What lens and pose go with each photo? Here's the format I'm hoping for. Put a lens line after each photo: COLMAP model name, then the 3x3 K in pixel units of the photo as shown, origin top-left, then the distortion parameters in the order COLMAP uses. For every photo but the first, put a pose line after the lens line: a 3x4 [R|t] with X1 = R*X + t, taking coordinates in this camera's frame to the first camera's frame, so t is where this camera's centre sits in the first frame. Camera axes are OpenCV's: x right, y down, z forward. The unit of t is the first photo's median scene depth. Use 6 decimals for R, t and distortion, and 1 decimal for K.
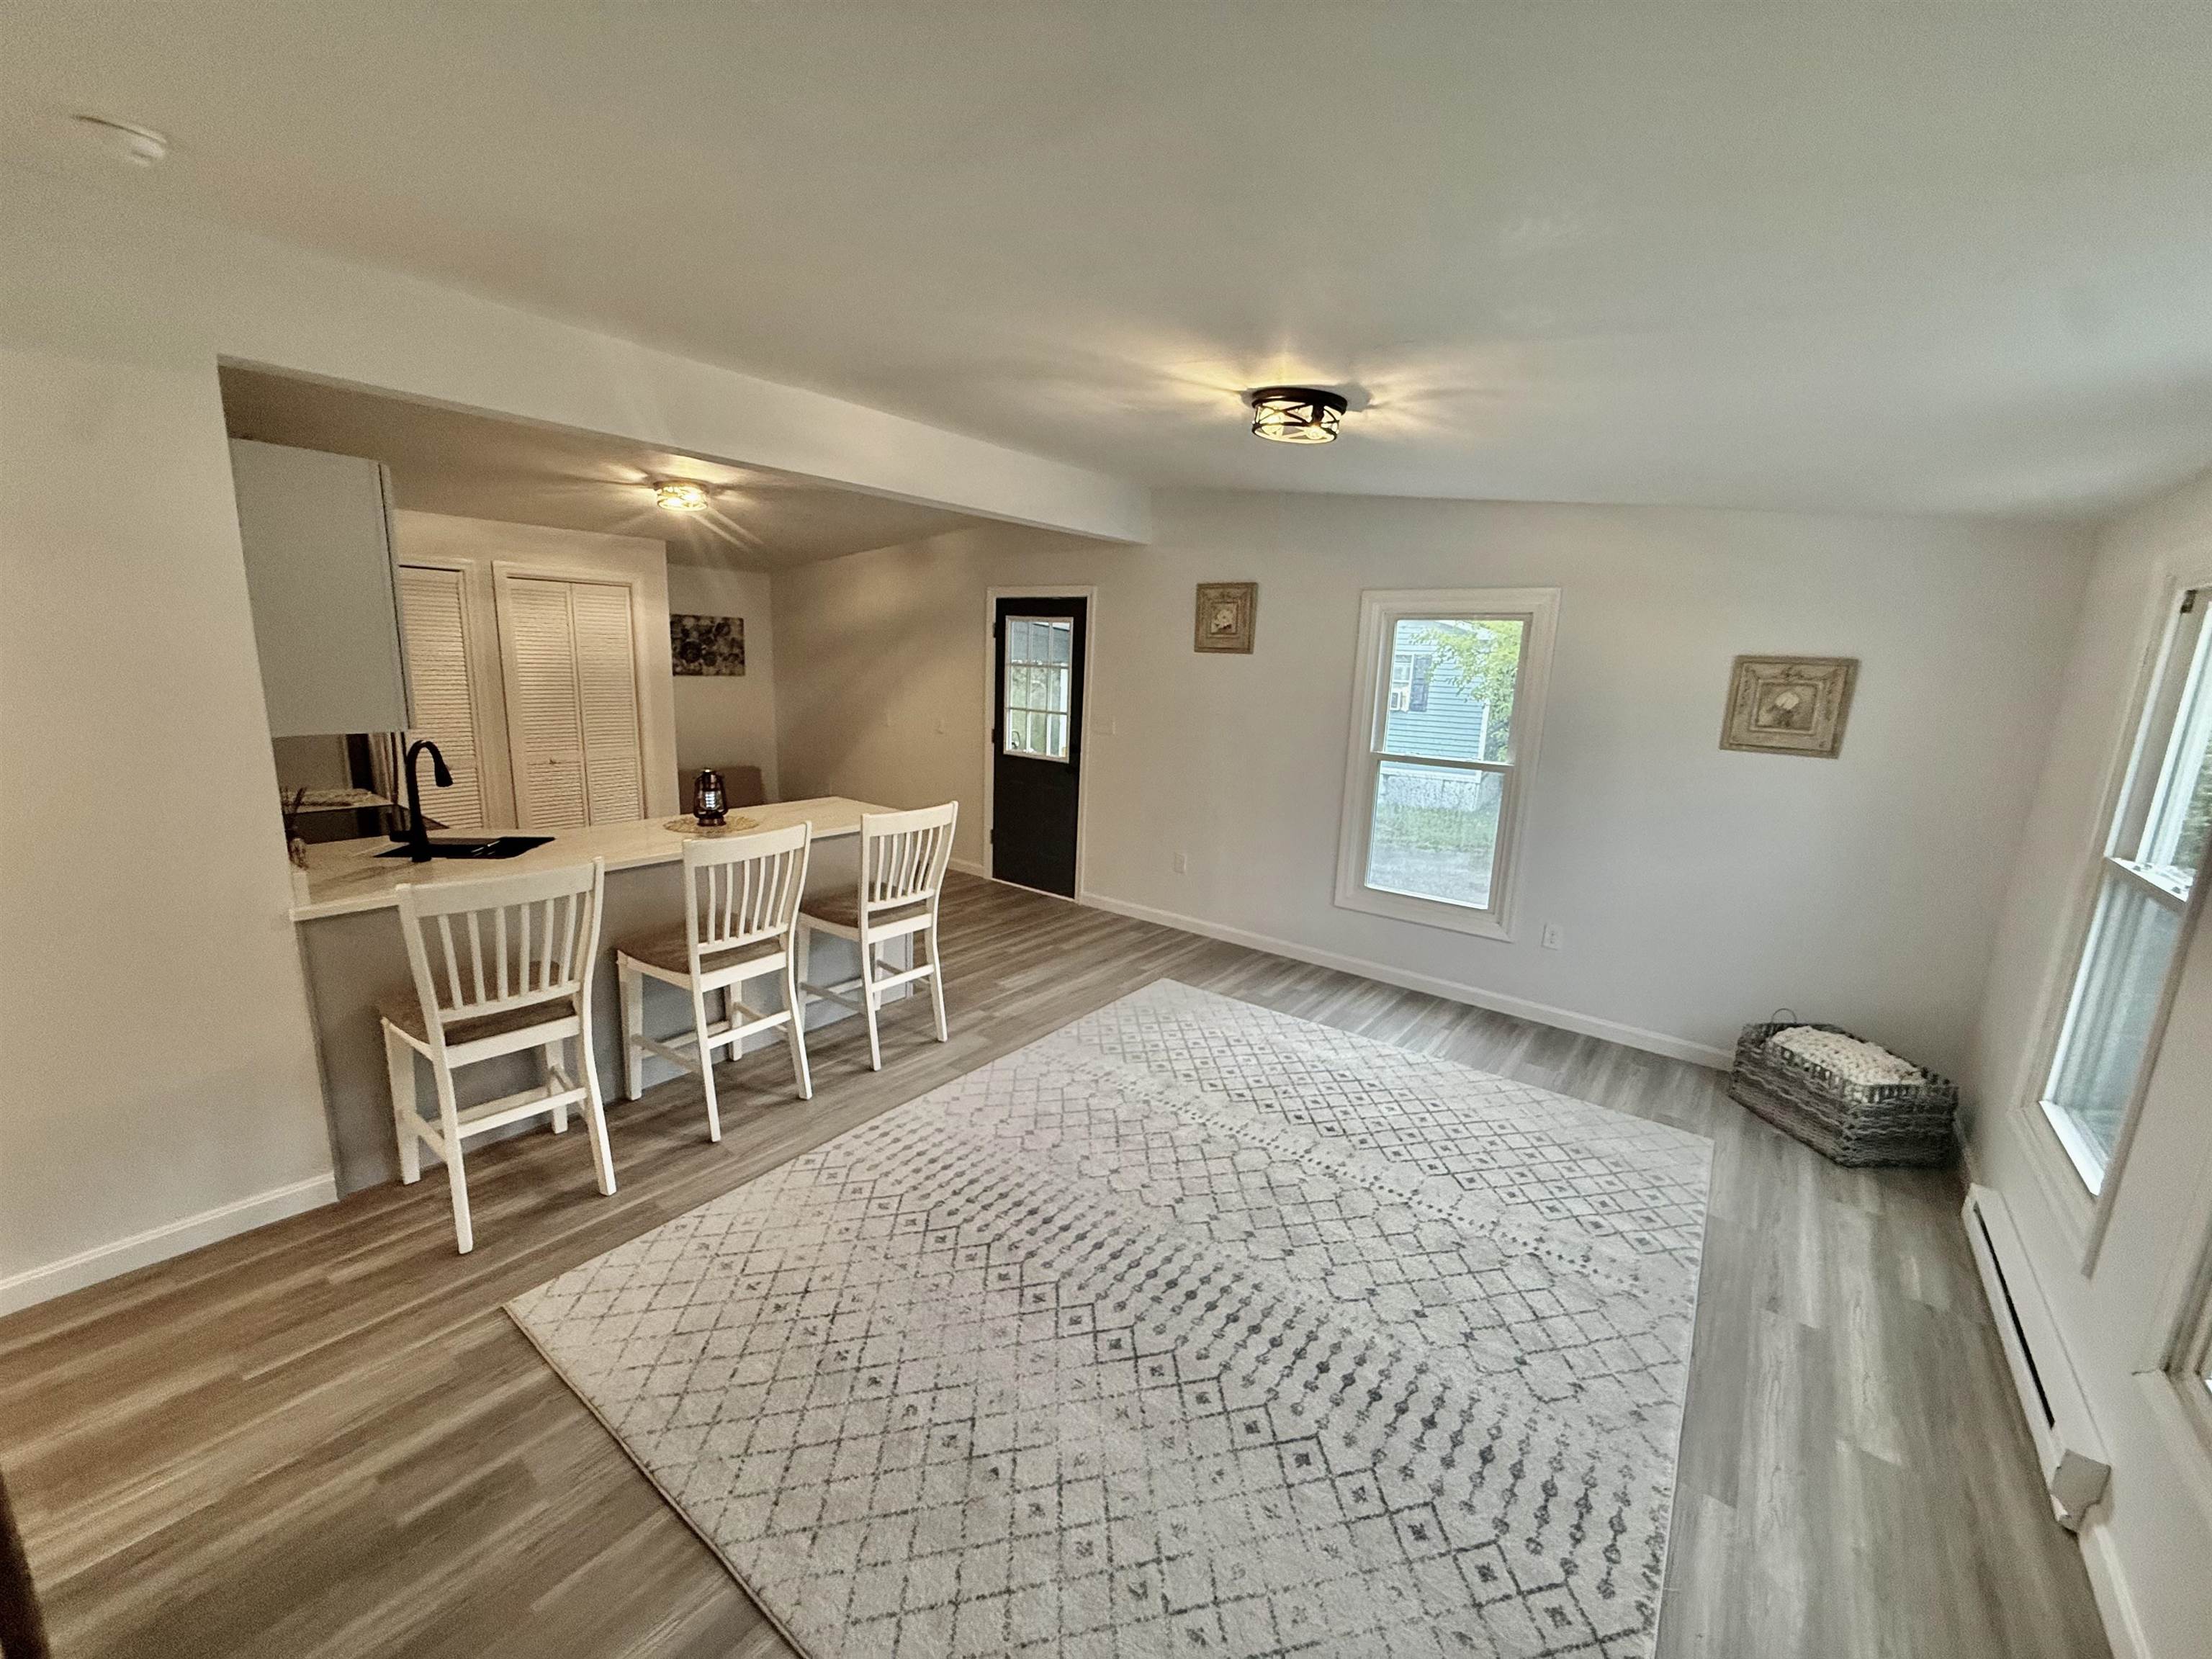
lens RADIAL K [[880.1, 0, 1093.6], [0, 880.1, 824.6], [0, 0, 1]] dist [-0.000362, 0.000314]
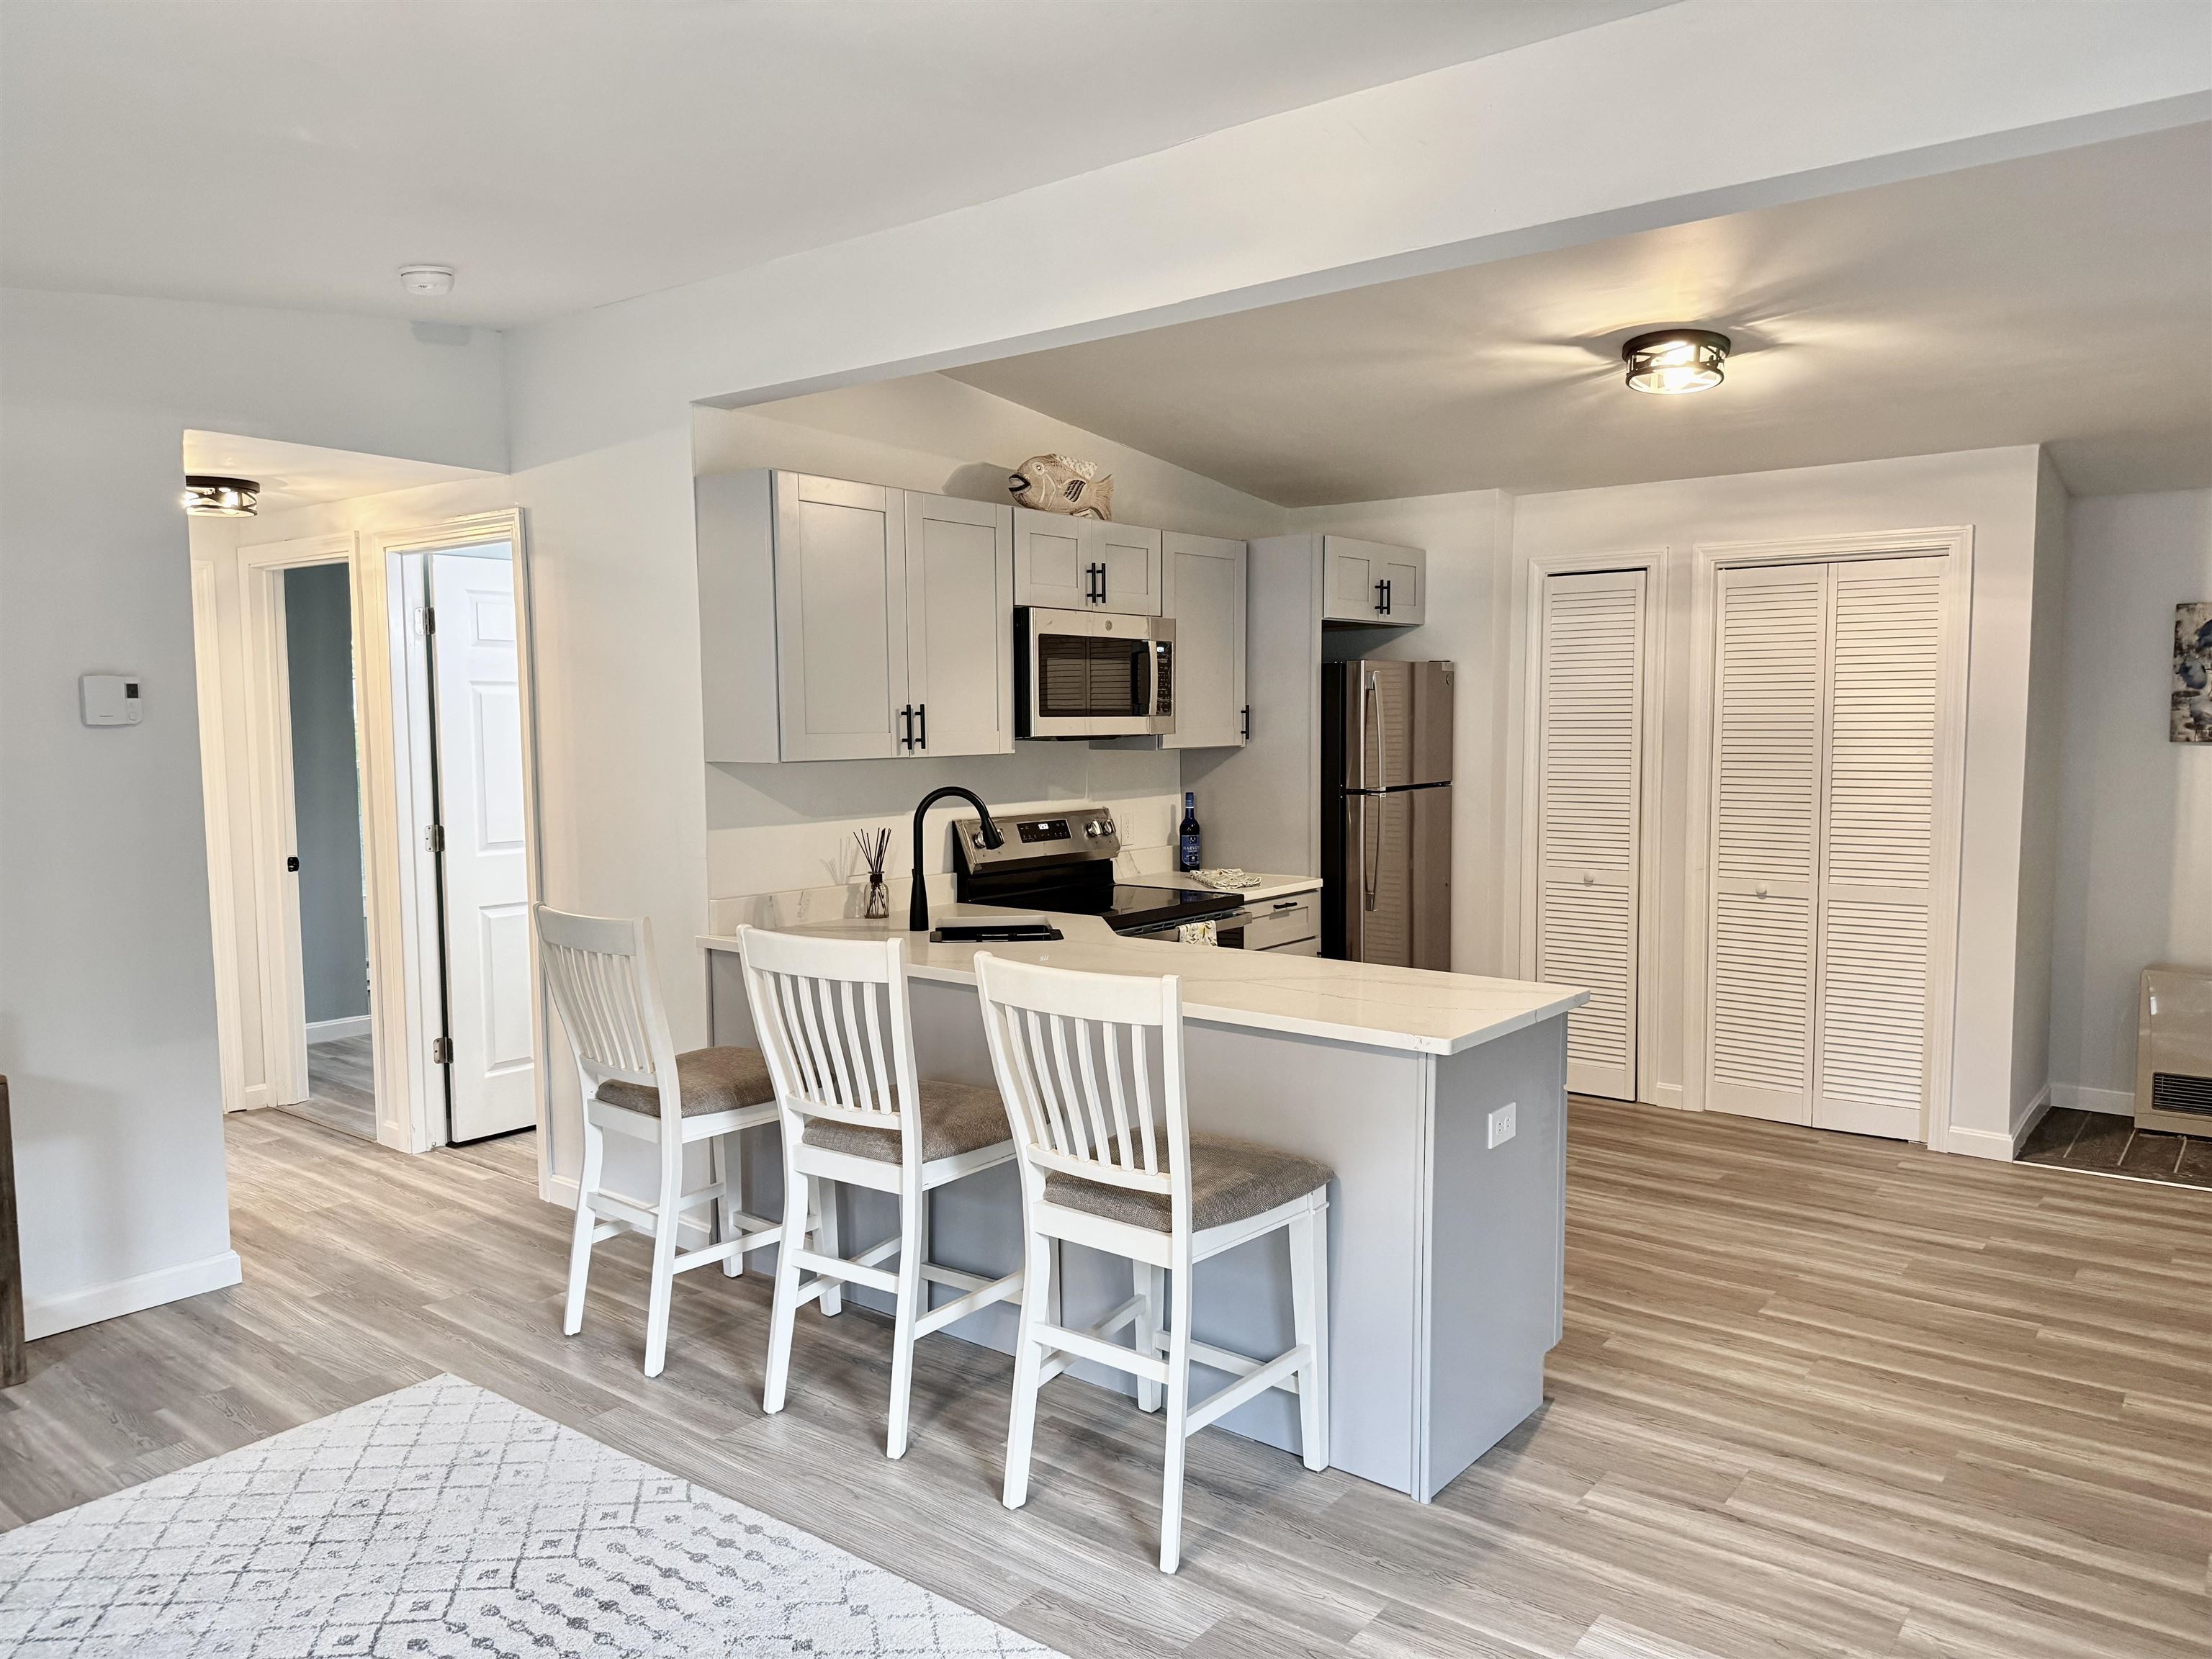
lens RADIAL K [[1542.0, 0, 1111.5], [0, 1542.0, 814.0], [0, 0, 1]] dist [0.041248, -0.053172]
pose [[-0.002754, 0.025494, -0.999671, 0.541419], [-0.183866, 0.982619, 0.025566, -0.110027], [0.982948, 0.183876, 0.001981, 0.929949]]
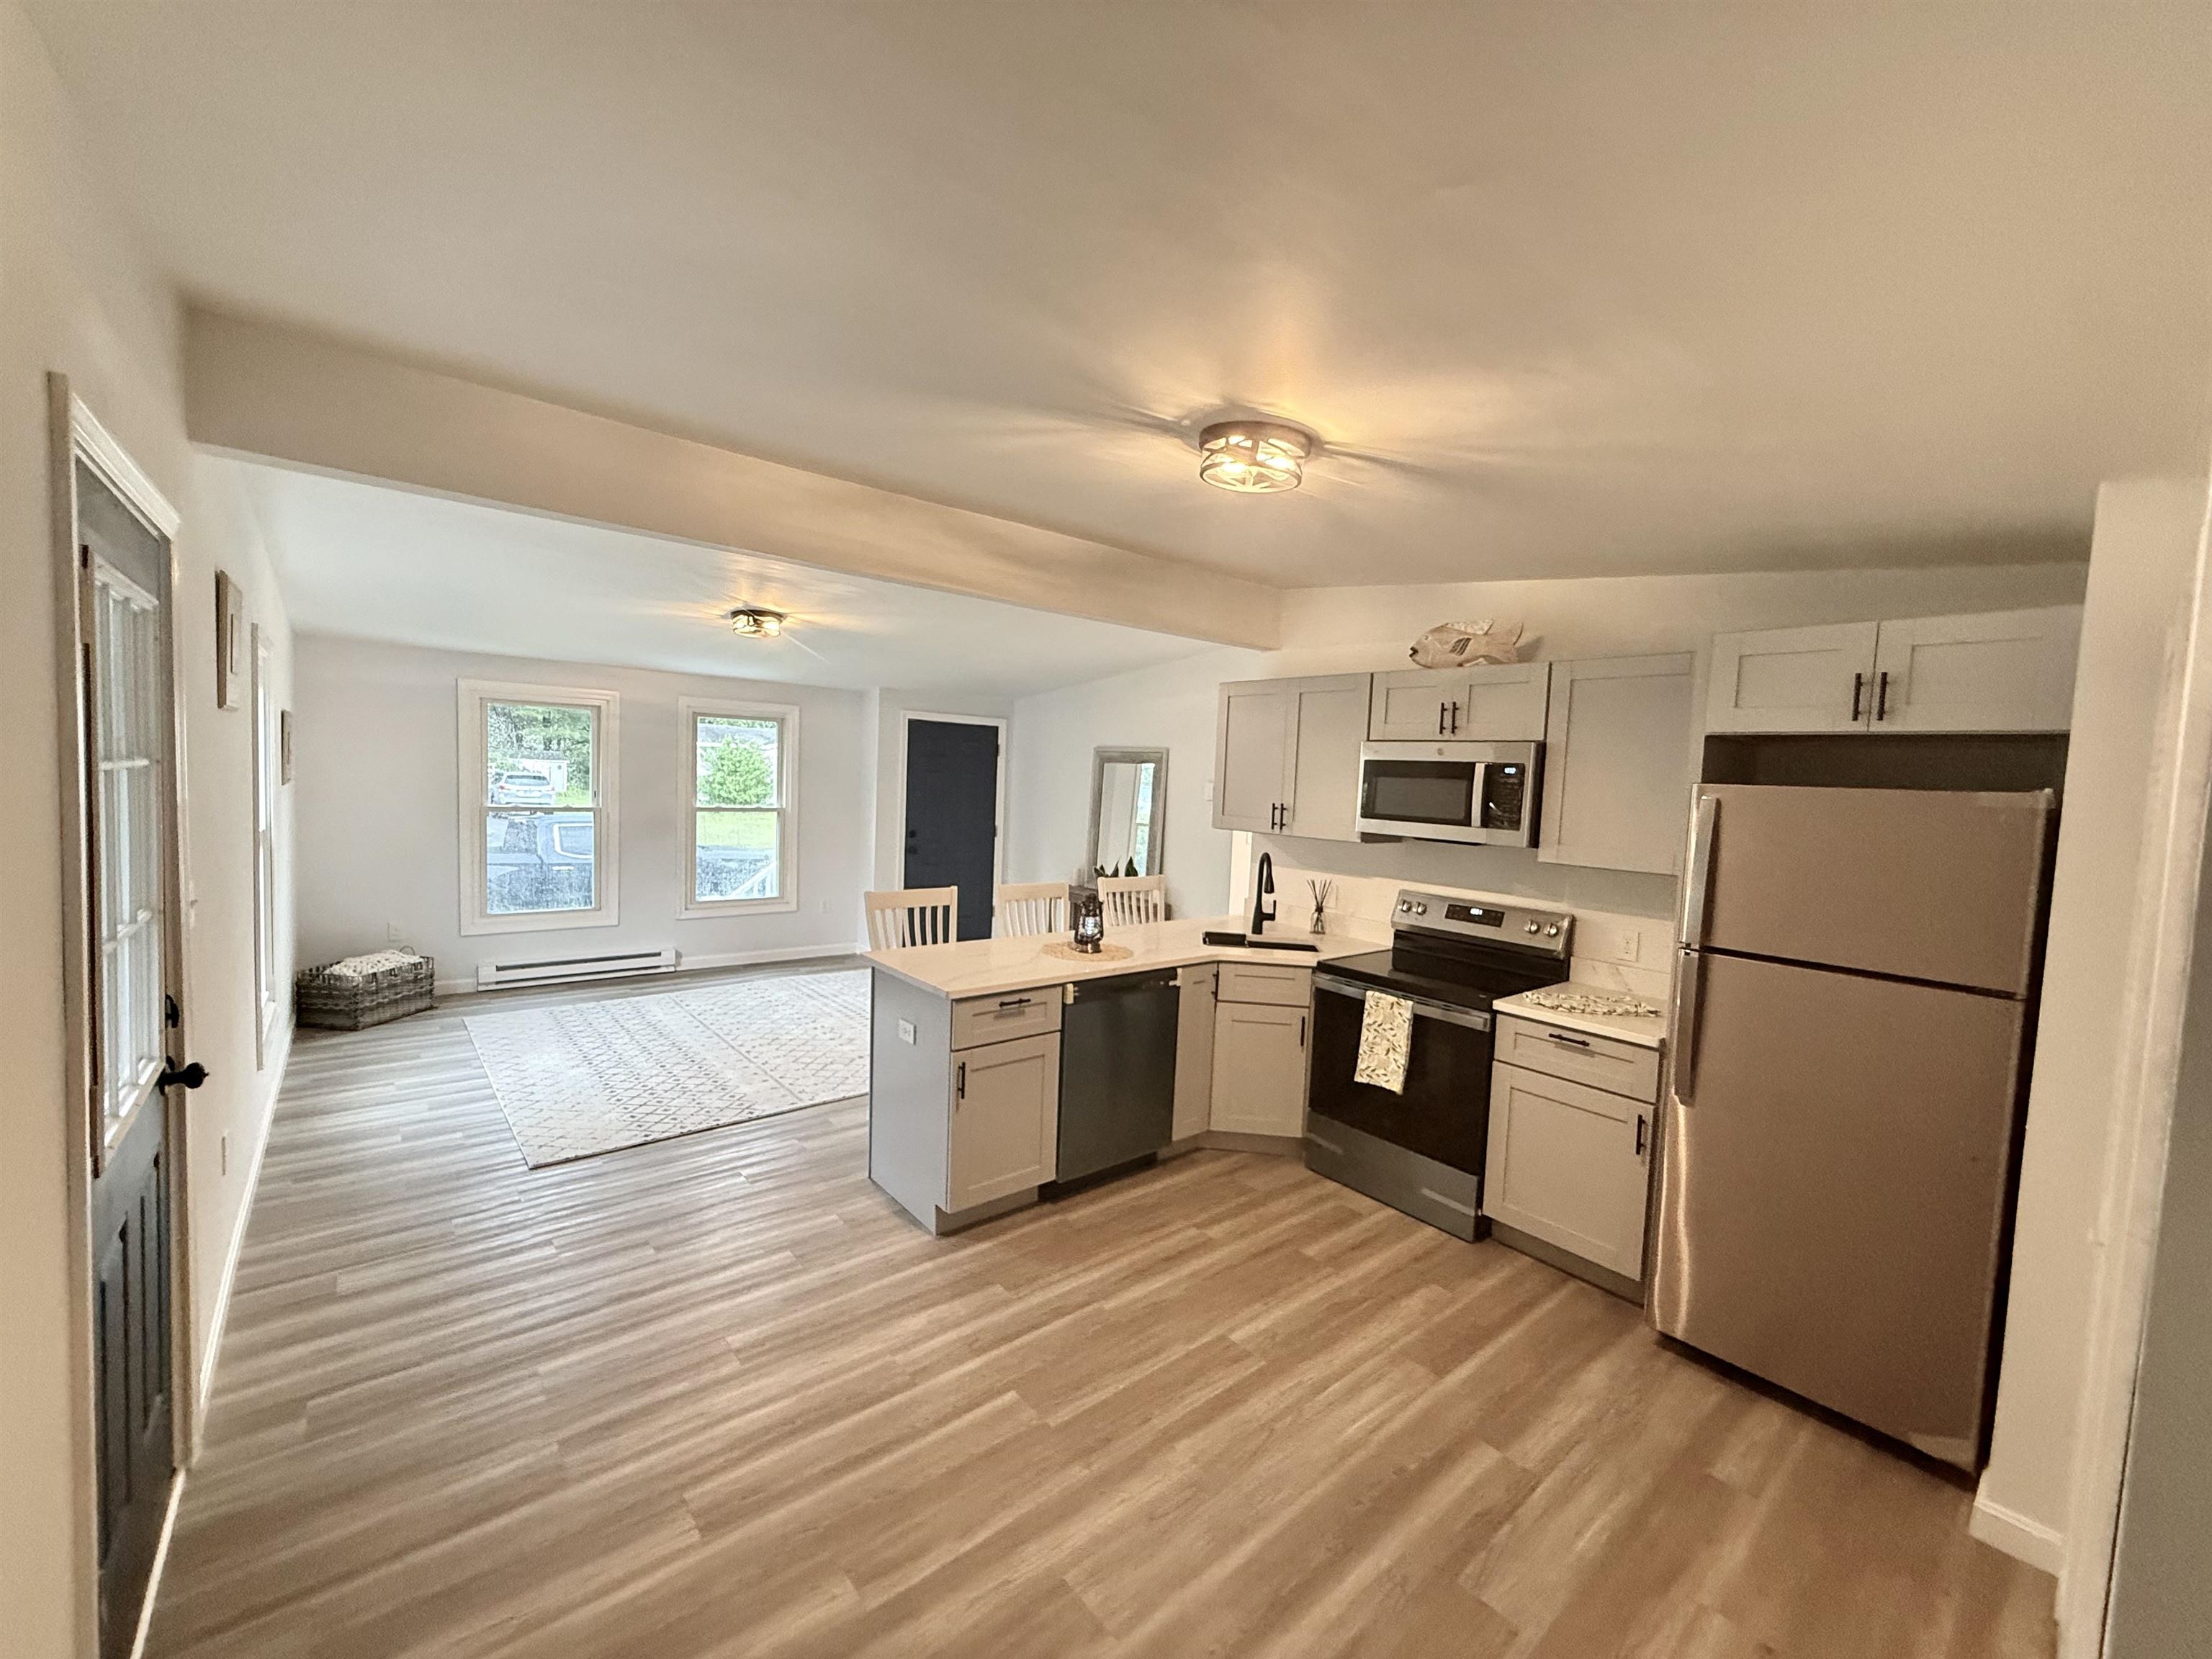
lens RADIAL K [[880.1, 0, 1104.1], [0, 880.1, 827.0], [0, 0, 1]] dist [-0.000362, 0.000314]
pose [[-0.974933, -0.096088, 0.200679, -0.635684], [-0.043119, 0.966435, 0.253265, -0.382096], [-0.218278, 0.238264, -0.946353, 1.897154]]
